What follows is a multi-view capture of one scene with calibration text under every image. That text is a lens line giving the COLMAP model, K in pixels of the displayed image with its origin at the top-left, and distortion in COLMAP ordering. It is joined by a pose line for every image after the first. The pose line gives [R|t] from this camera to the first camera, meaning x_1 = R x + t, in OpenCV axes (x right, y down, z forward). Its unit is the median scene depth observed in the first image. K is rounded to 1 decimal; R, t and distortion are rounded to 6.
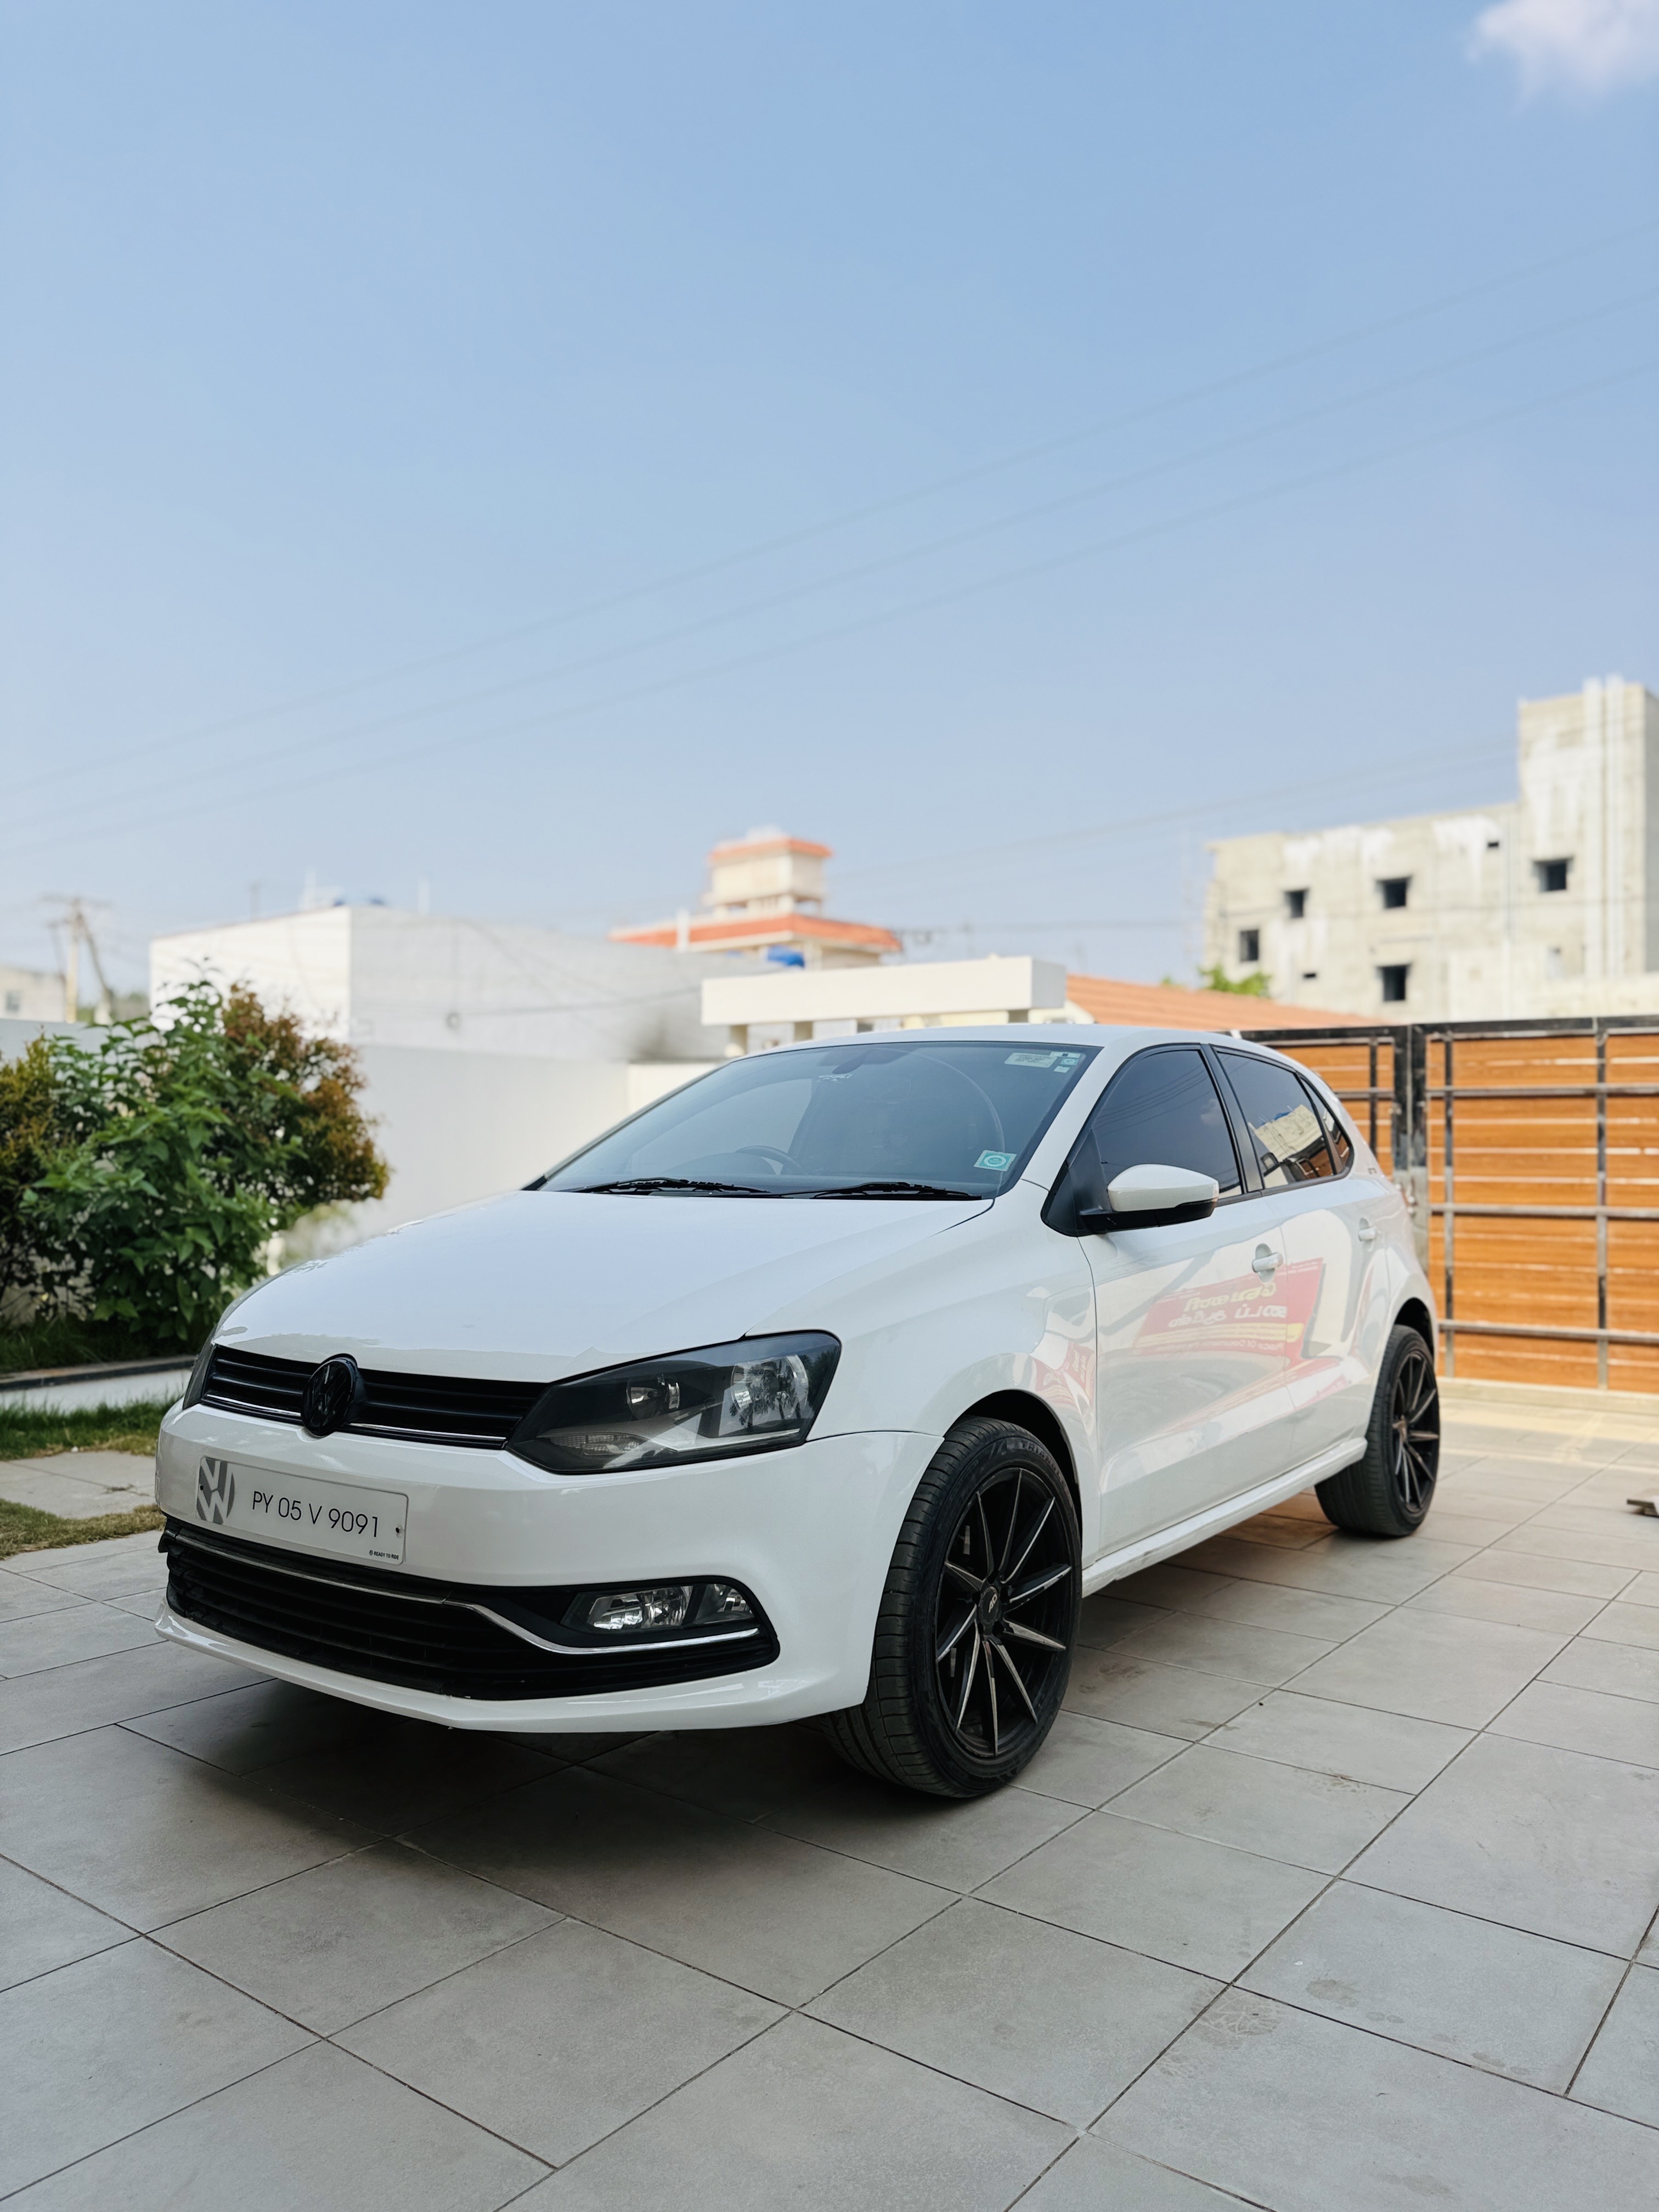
lens RADIAL K [[1569.5, 0, 829.5], [0, 1569.5, 1106.0], [0, 0, 1]] dist [0.066591, -0.088880]
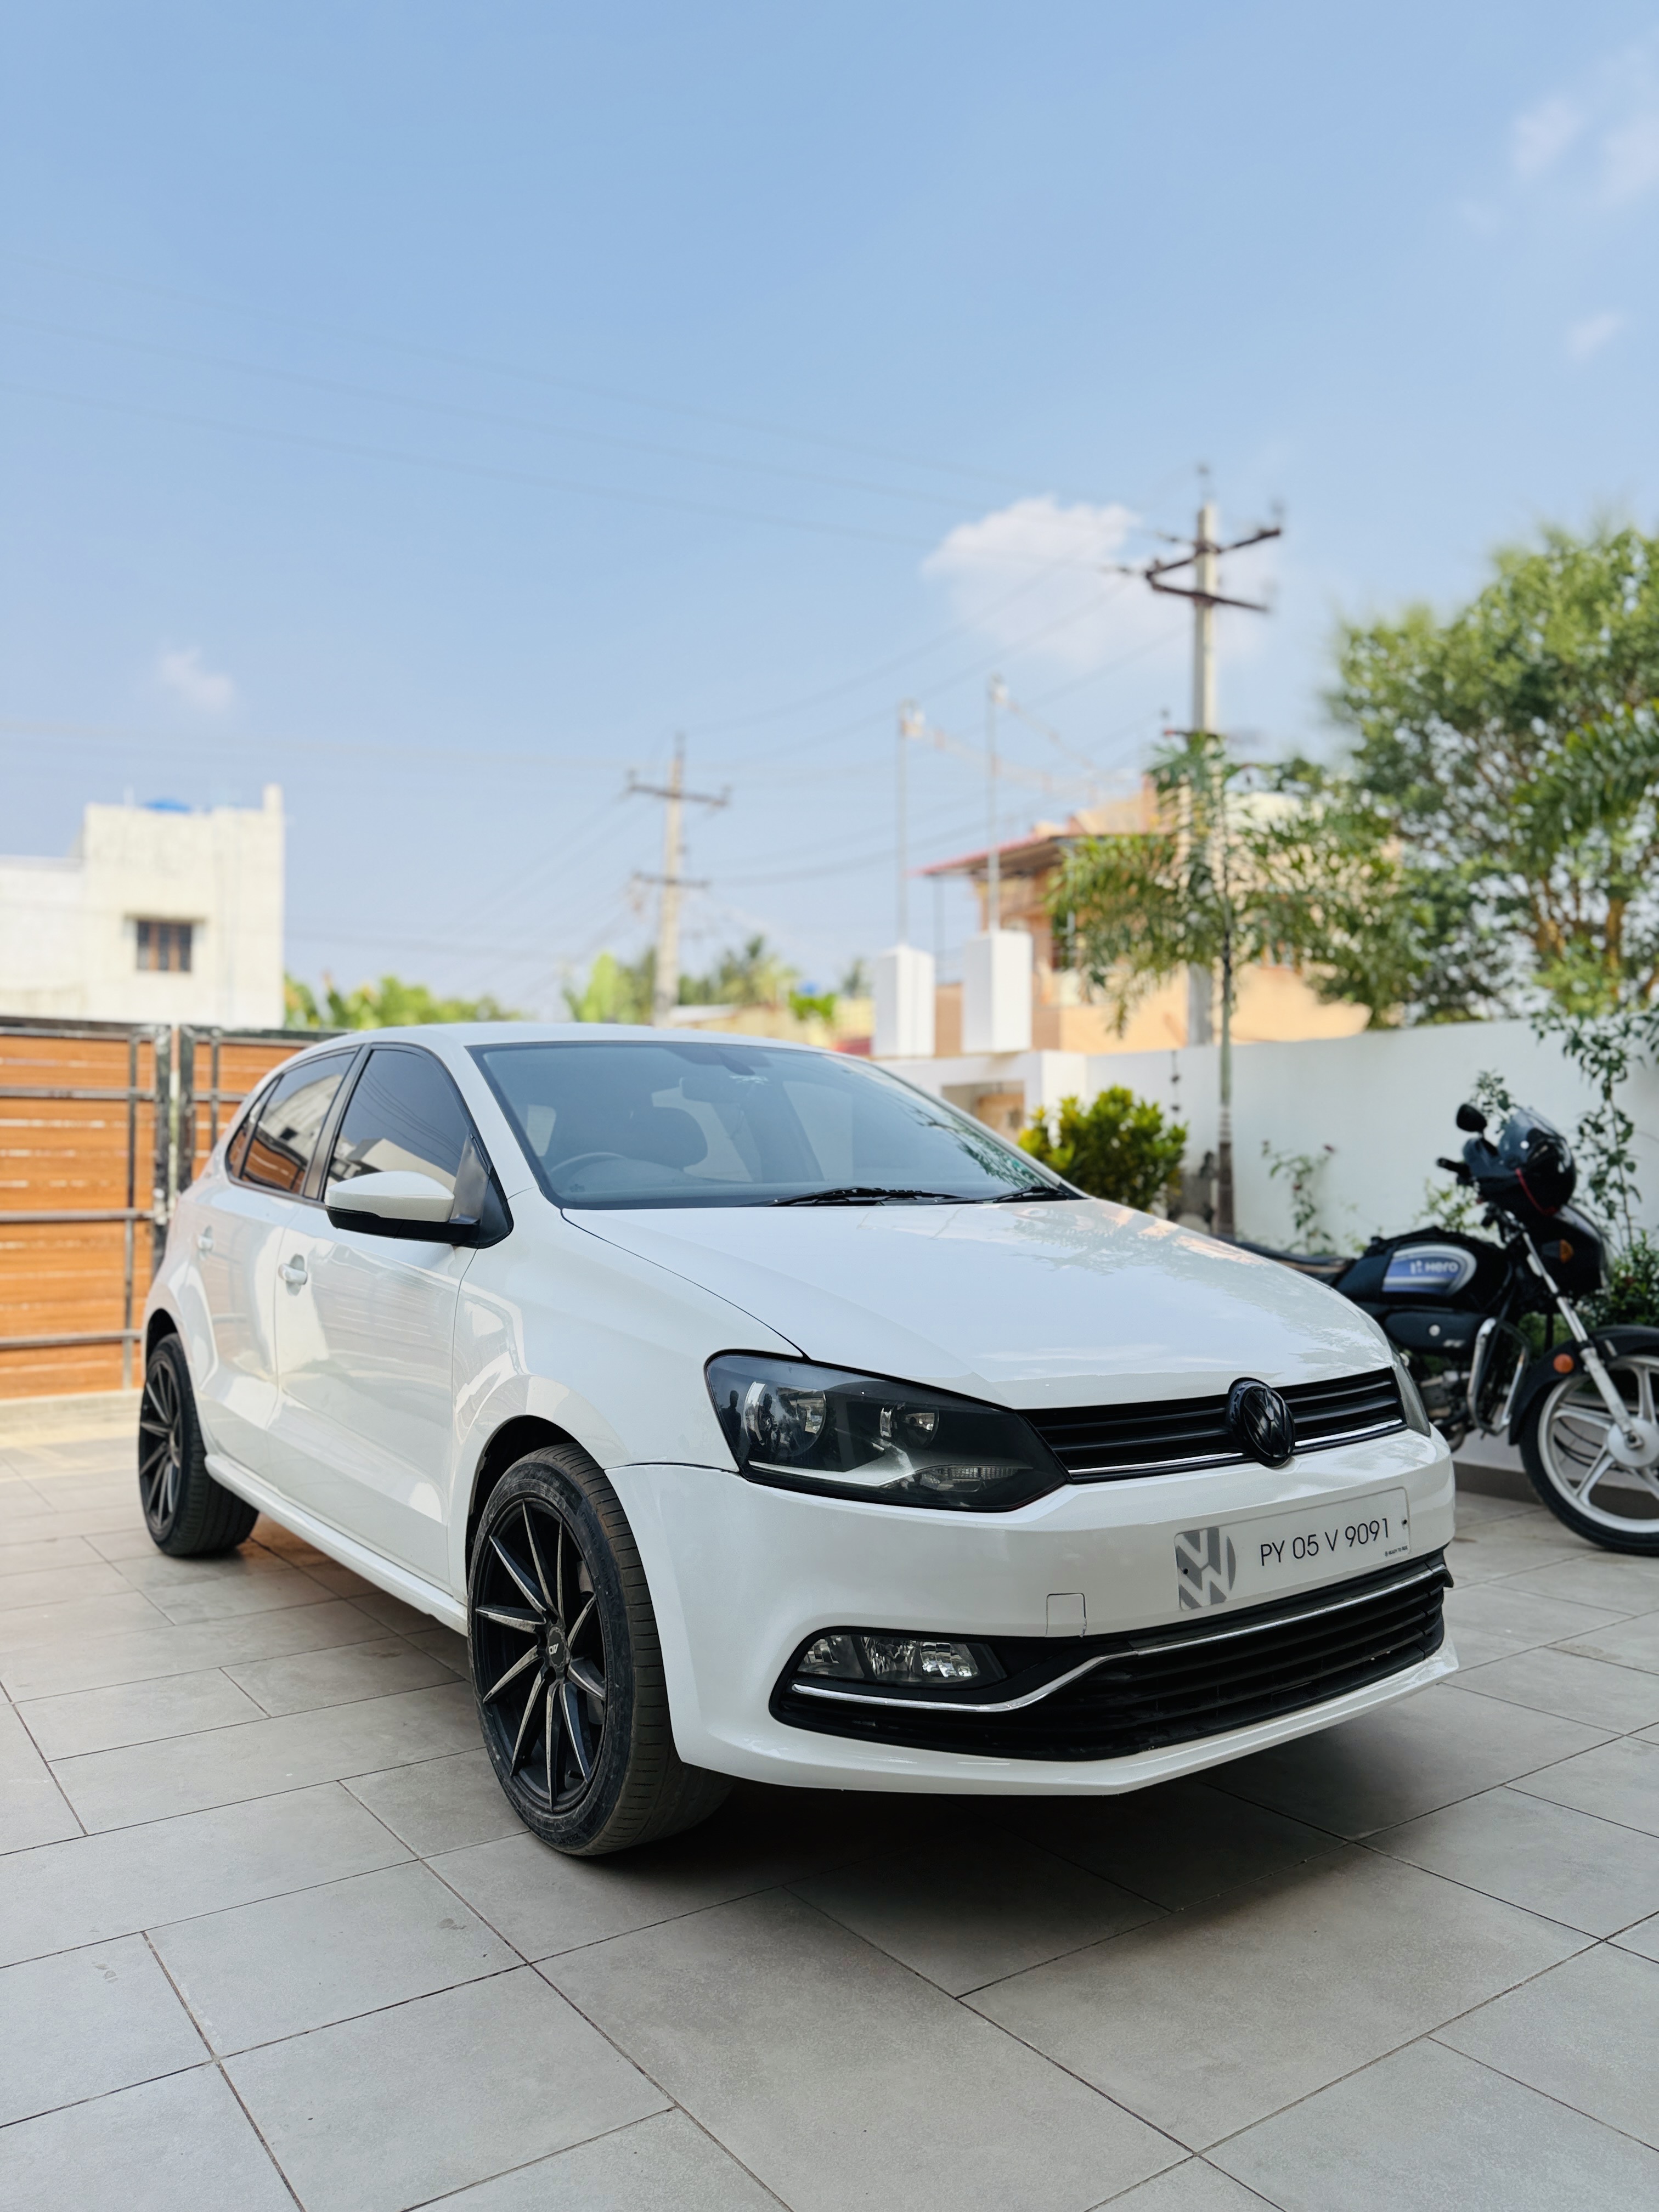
lens RADIAL K [[1569.5, 0, 829.5], [0, 1569.5, 1106.0], [0, 0, 1]] dist [0.066591, -0.088880]
pose [[0.307129, 0.025931, 0.951315, -1.241174], [-0.024191, 0.999518, -0.019435, 0.021240], [-0.951360, -0.017044, 0.307608, 0.932839]]
